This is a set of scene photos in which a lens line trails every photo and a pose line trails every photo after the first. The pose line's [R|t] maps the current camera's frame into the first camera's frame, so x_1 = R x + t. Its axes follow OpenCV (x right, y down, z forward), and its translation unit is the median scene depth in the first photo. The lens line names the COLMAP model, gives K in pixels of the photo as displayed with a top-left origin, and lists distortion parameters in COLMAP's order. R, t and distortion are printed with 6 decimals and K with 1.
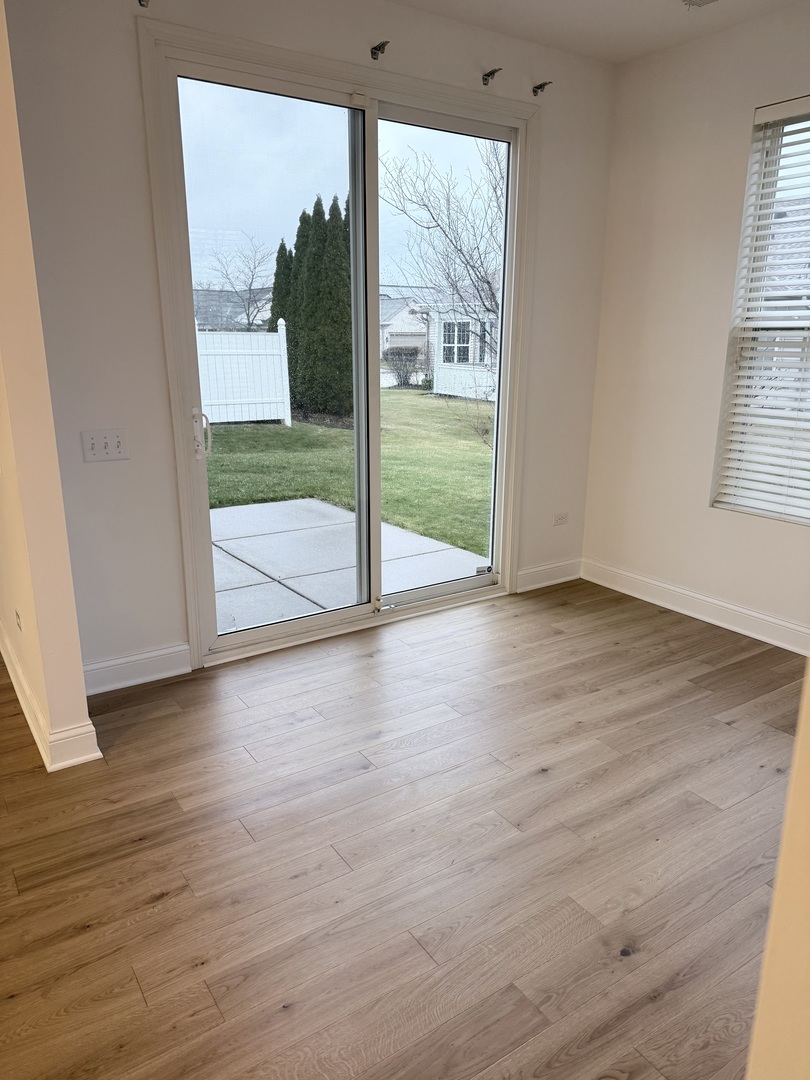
lens RADIAL K [[759.9, 0, 393.4], [0, 759.9, 535.9], [0, 0, 1]] dist [0.051430, -0.072181]
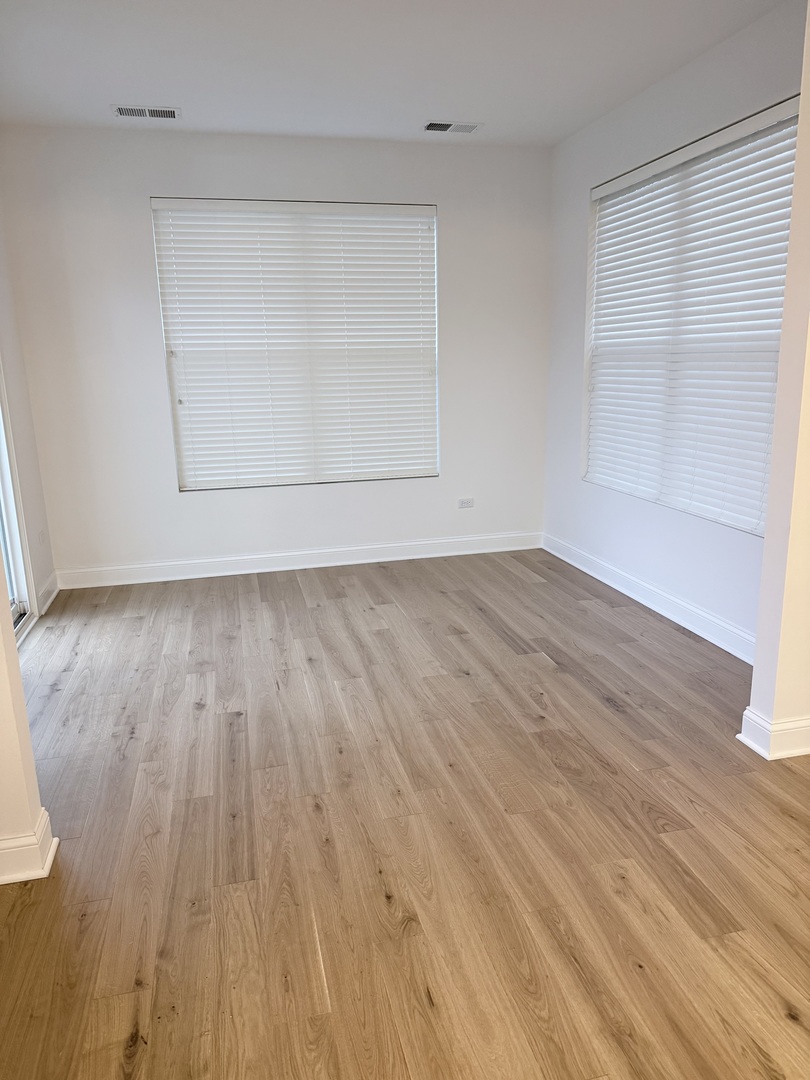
lens RADIAL K [[759.9, 0, 413.1], [0, 759.9, 540.2], [0, 0, 1]] dist [0.051430, -0.072181]
pose [[0.331473, -0.229327, 0.915169, -0.725603], [0.265153, 0.953557, 0.142909, -0.045169], [-0.905439, 0.195289, 0.376886, 0.170985]]
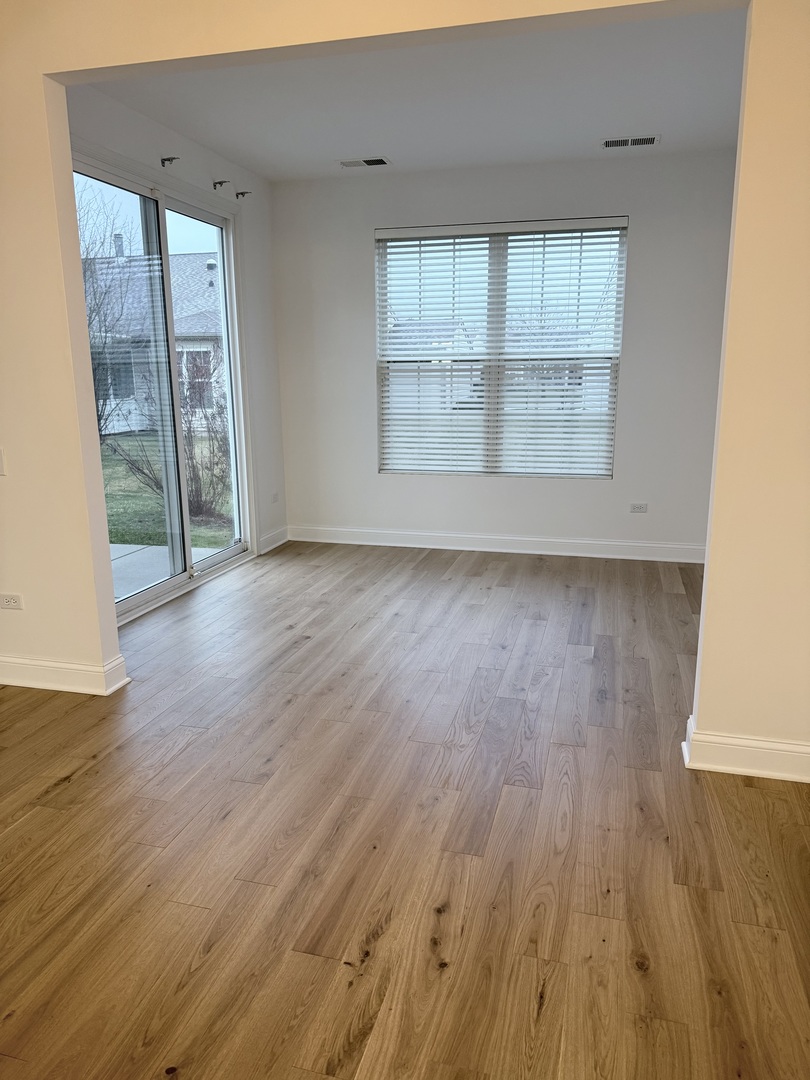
lens RADIAL K [[759.9, 0, 405.3], [0, 759.9, 540.1], [0, 0, 1]] dist [0.051430, -0.072181]
pose [[0.749890, -0.148453, 0.644691, -0.625087], [0.175102, 0.984282, 0.022976, 0.077540], [-0.637969, 0.095657, 0.764098, -0.241352]]
